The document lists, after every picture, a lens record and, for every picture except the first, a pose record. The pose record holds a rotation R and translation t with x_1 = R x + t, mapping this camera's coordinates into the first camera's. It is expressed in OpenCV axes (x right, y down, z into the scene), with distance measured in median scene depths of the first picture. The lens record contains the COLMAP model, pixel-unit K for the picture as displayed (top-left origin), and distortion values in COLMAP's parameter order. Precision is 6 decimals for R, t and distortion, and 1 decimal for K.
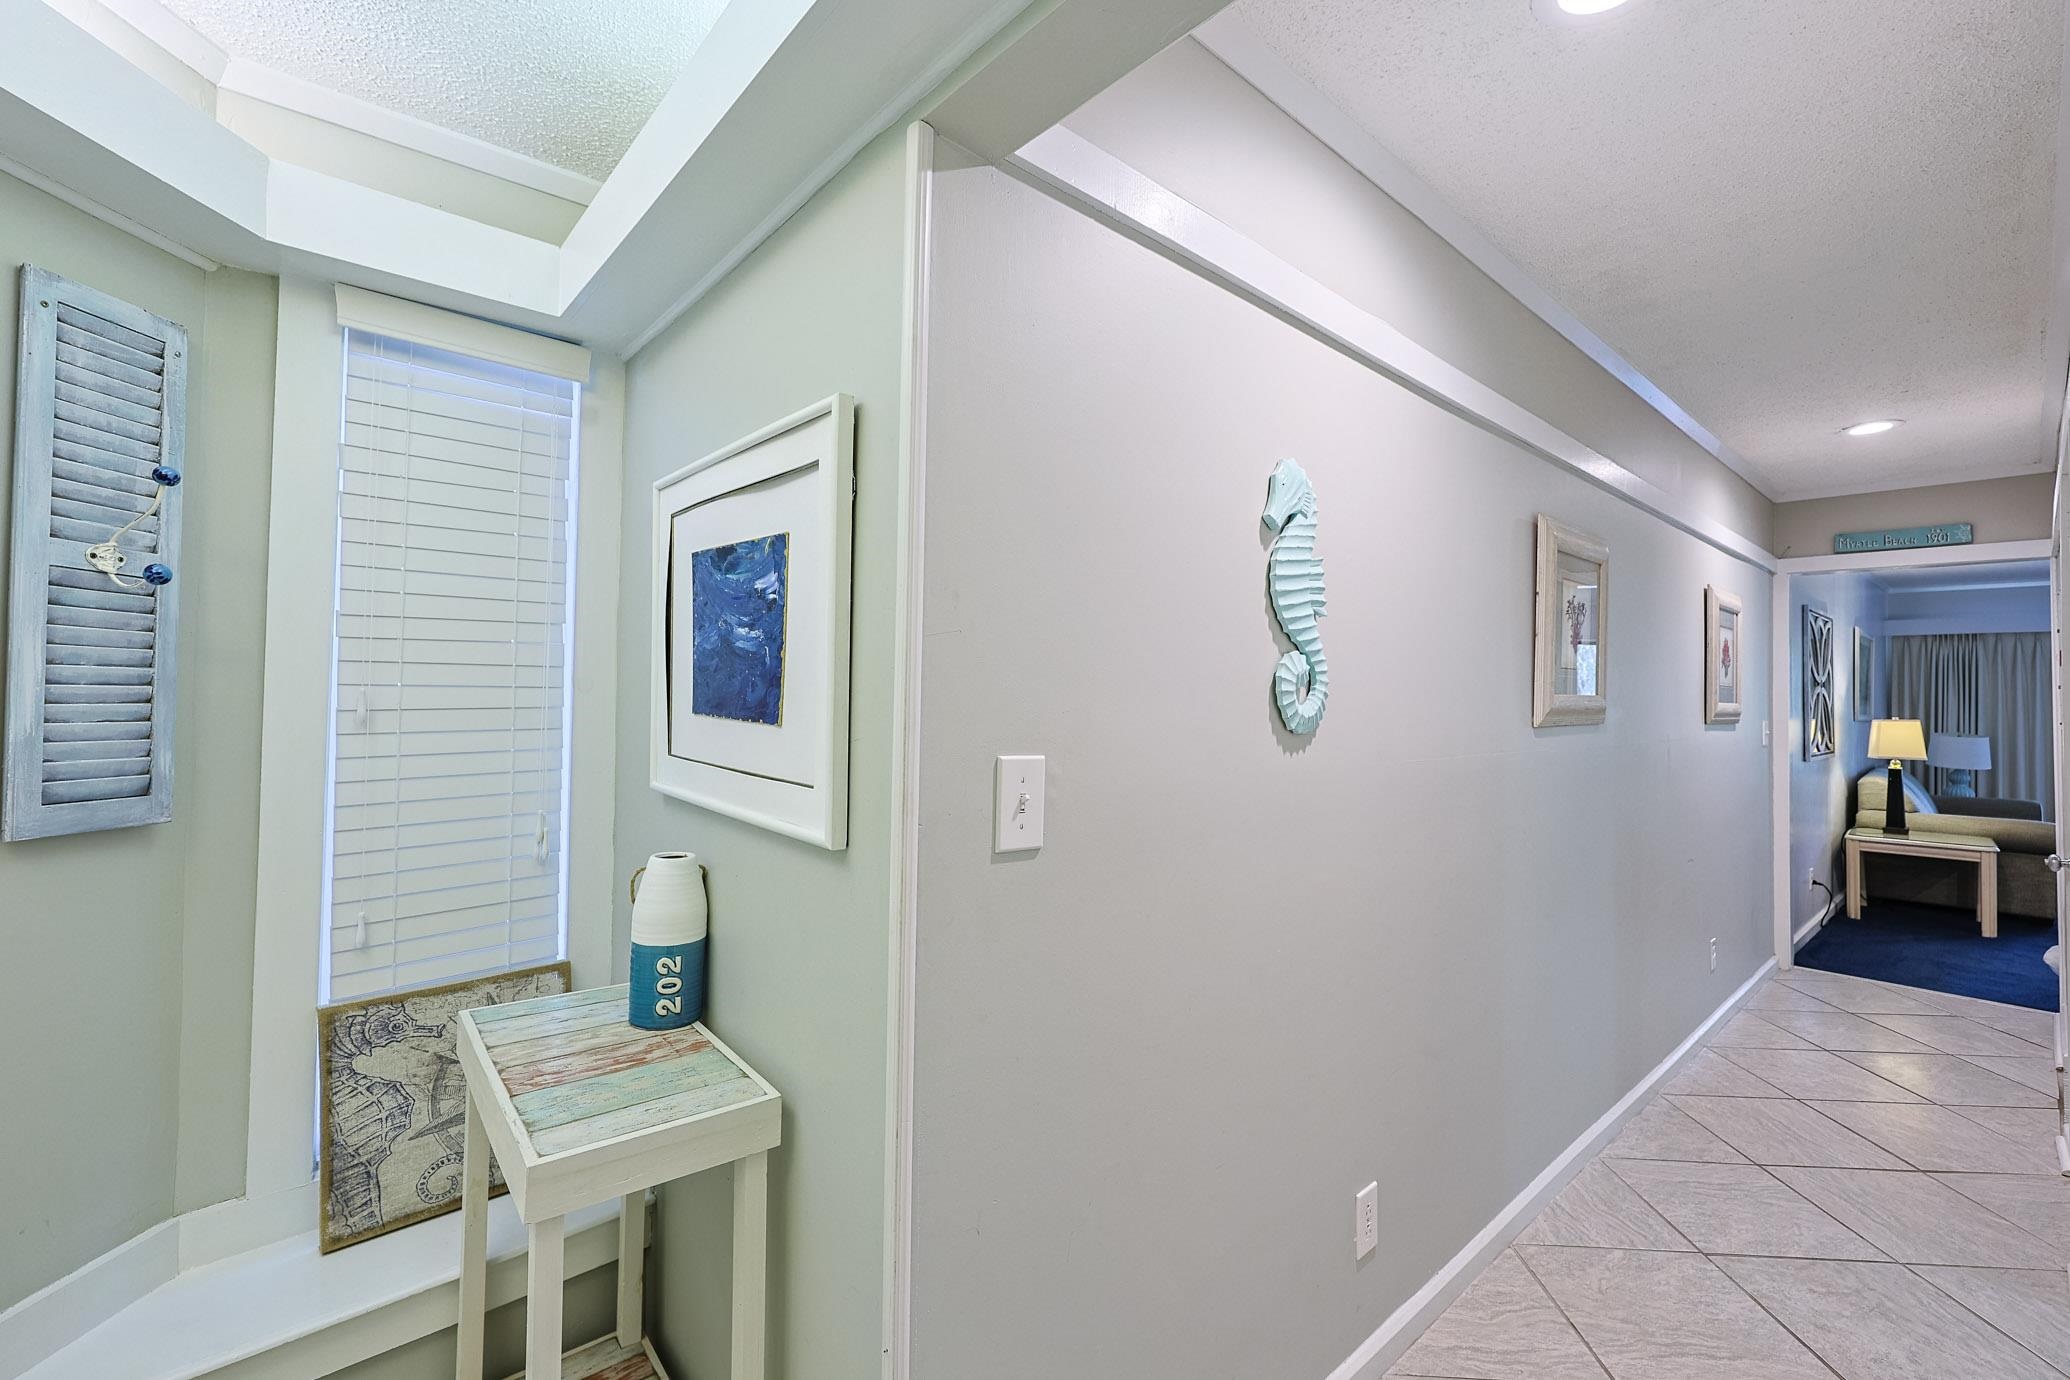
lens RADIAL K [[891.7, 0, 1036.2], [0, 891.7, 680.4], [0, 0, 1]] dist [-0.002122, 0.000128]
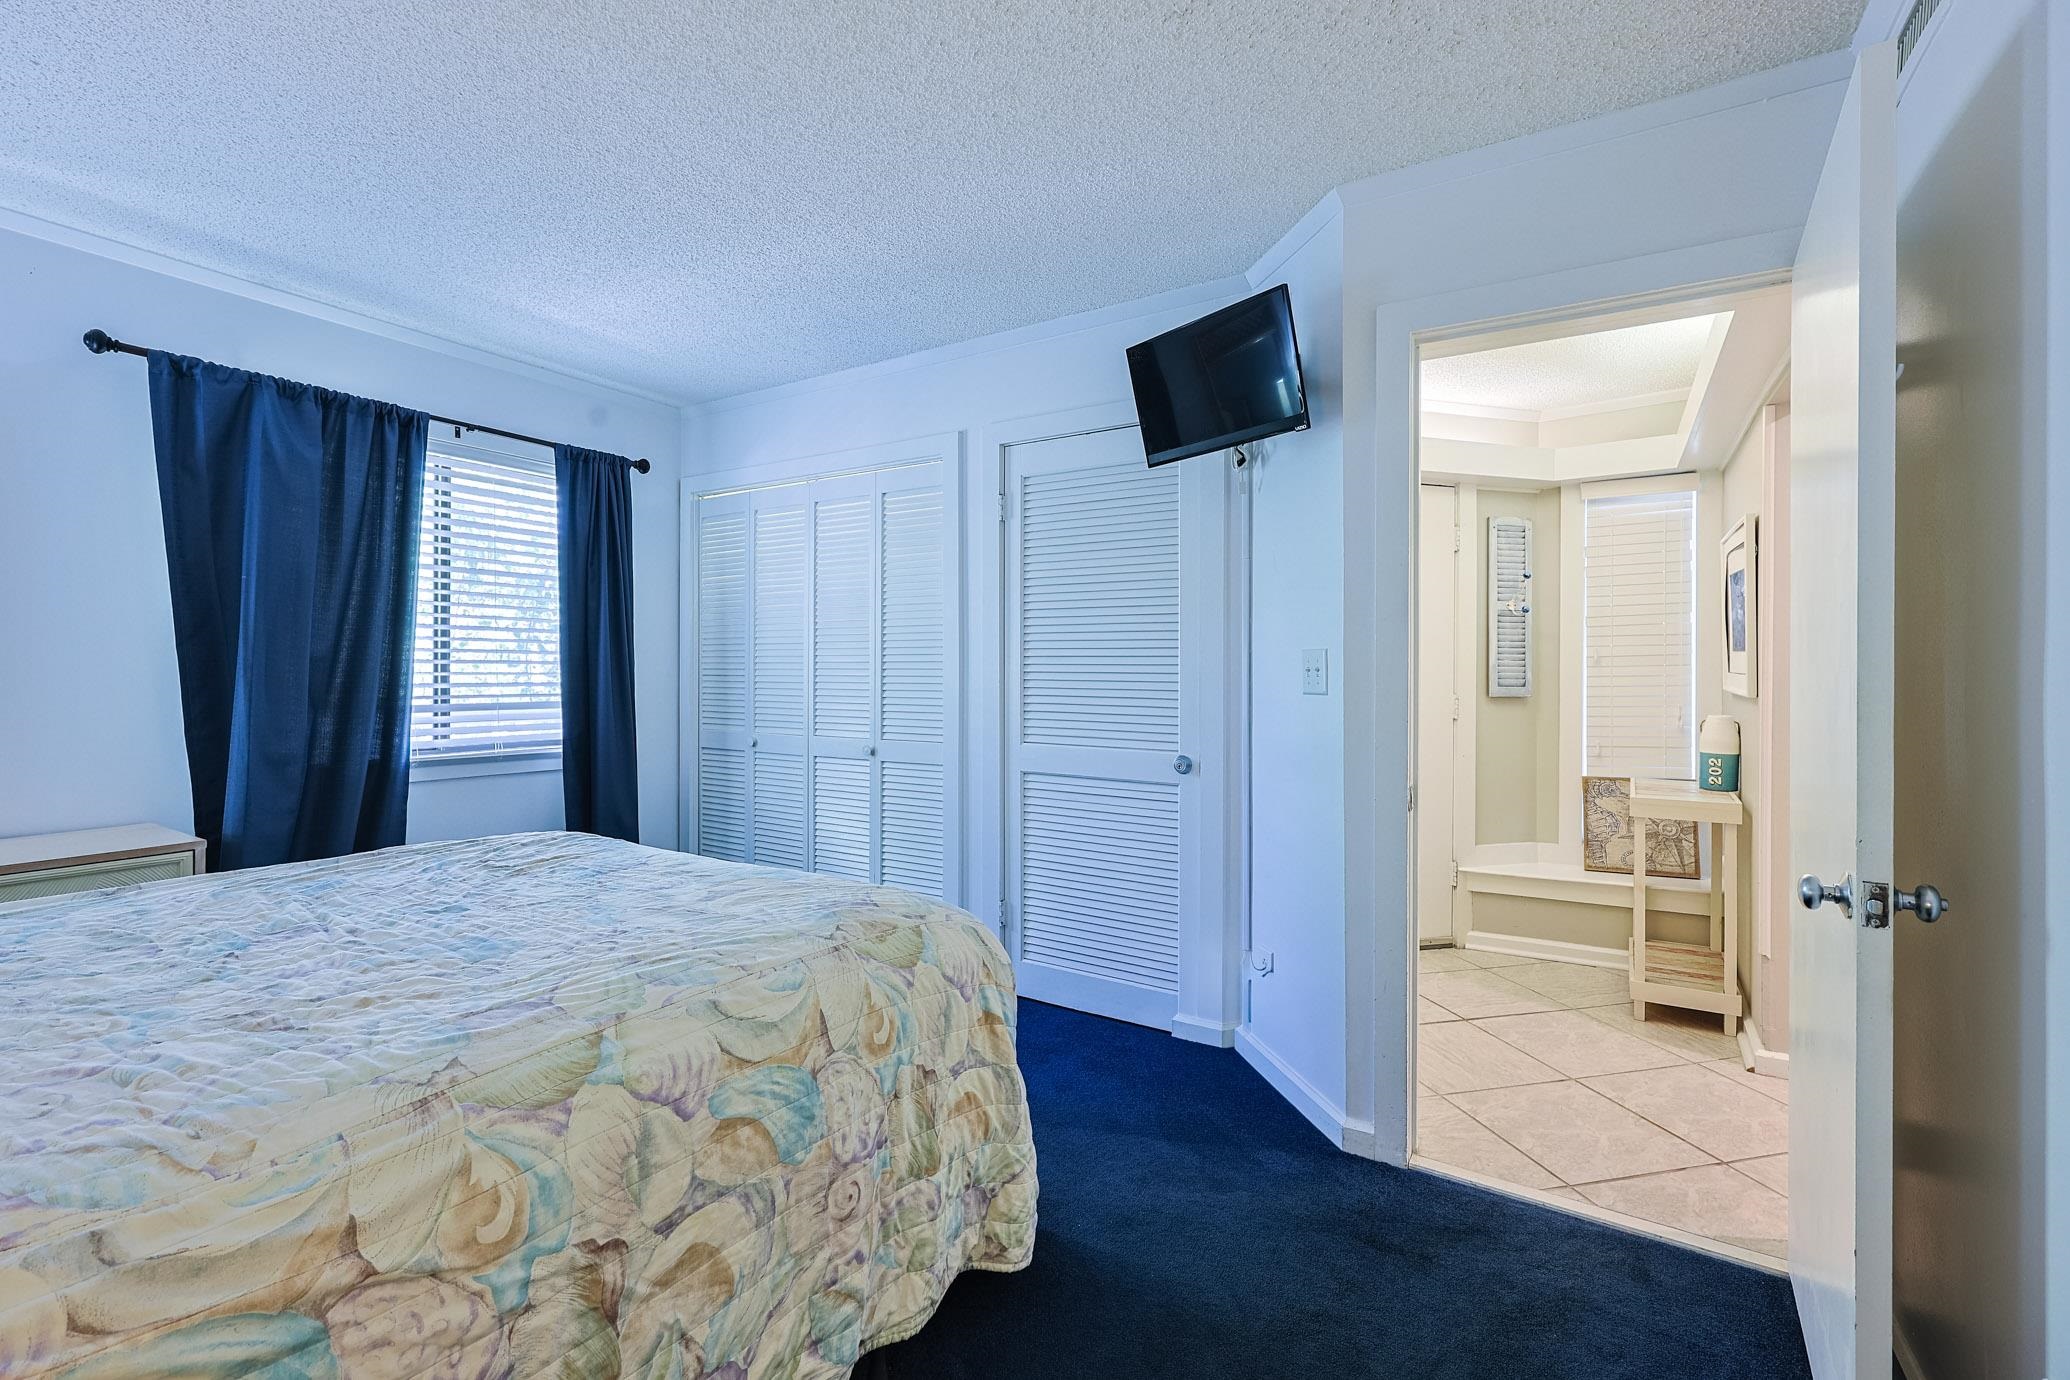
lens RADIAL K [[891.7, 0, 1036.2], [0, 891.7, 680.4], [0, 0, 1]] dist [-0.002122, 0.000128]
pose [[0.291136, -0.011737, -0.956610, 1.141128], [0.022725, 0.999727, -0.005350, 0.079270], [0.956412, -0.020181, 0.291324, -1.185723]]
